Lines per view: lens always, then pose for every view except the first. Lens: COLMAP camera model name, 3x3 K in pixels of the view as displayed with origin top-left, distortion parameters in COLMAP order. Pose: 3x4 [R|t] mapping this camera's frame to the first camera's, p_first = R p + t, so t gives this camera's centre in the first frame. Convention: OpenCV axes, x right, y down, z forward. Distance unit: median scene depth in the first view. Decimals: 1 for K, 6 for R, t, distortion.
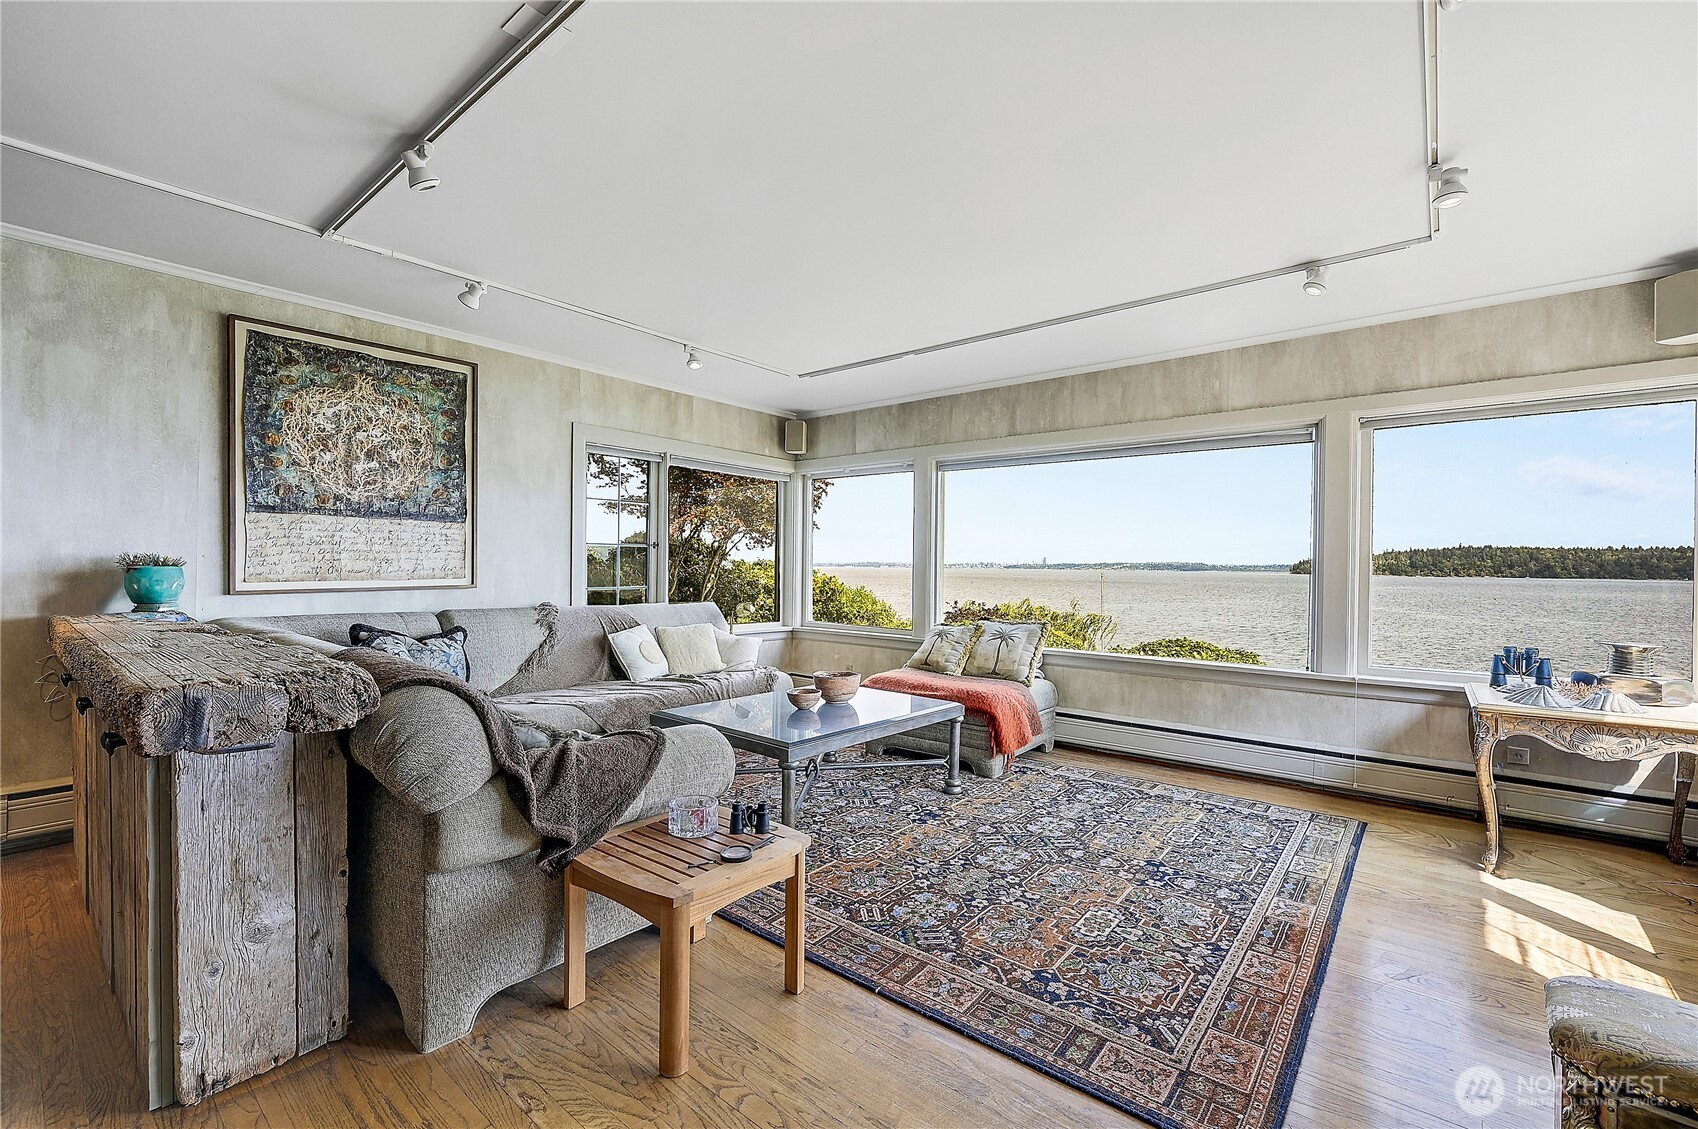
lens RADIAL K [[696.9, 0, 877.6], [0, 696.9, 564.7], [0, 0, 1]] dist [0.000723, -0.000307]
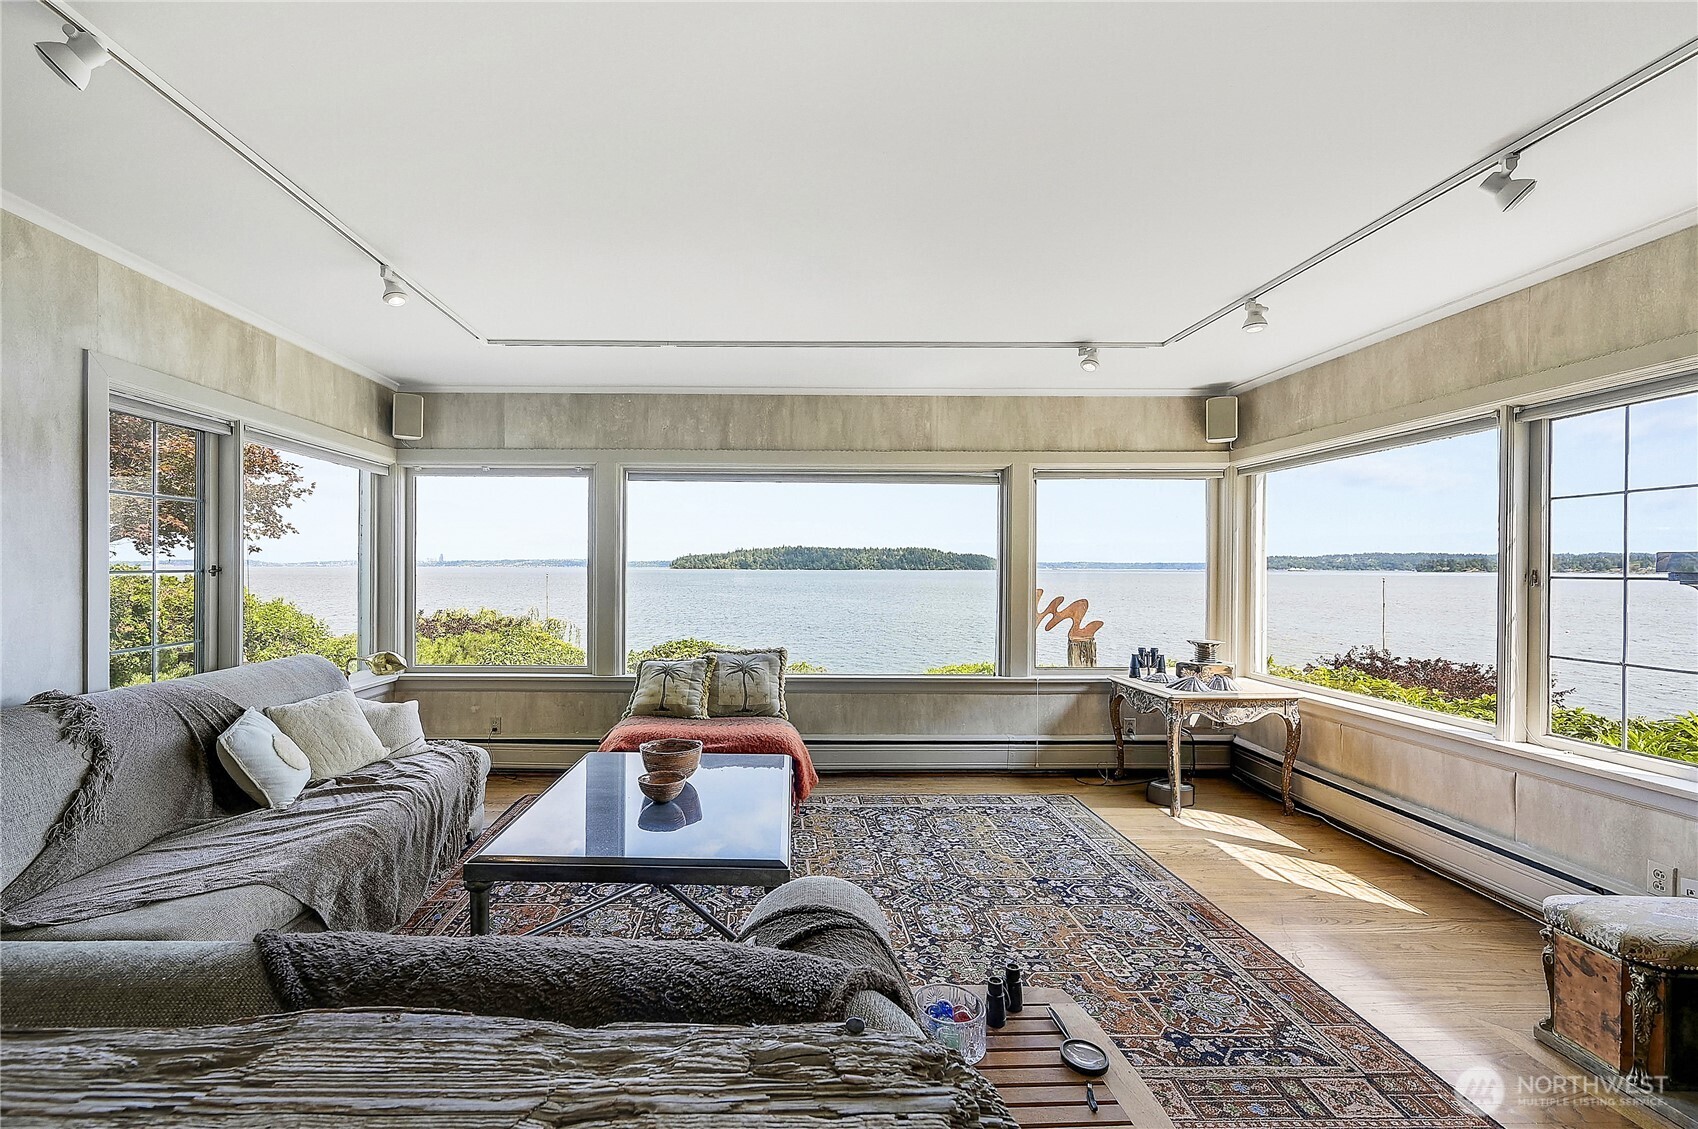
lens RADIAL K [[696.9, 0, 757.2], [0, 696.9, 566.4], [0, 0, 1]] dist [0.000723, -0.000307]
pose [[0.787698, -0.009330, 0.615991, -0.381985], [0.004798, 0.999948, 0.009010, -0.041823], [-0.616043, -0.004141, 0.787702, 0.270241]]
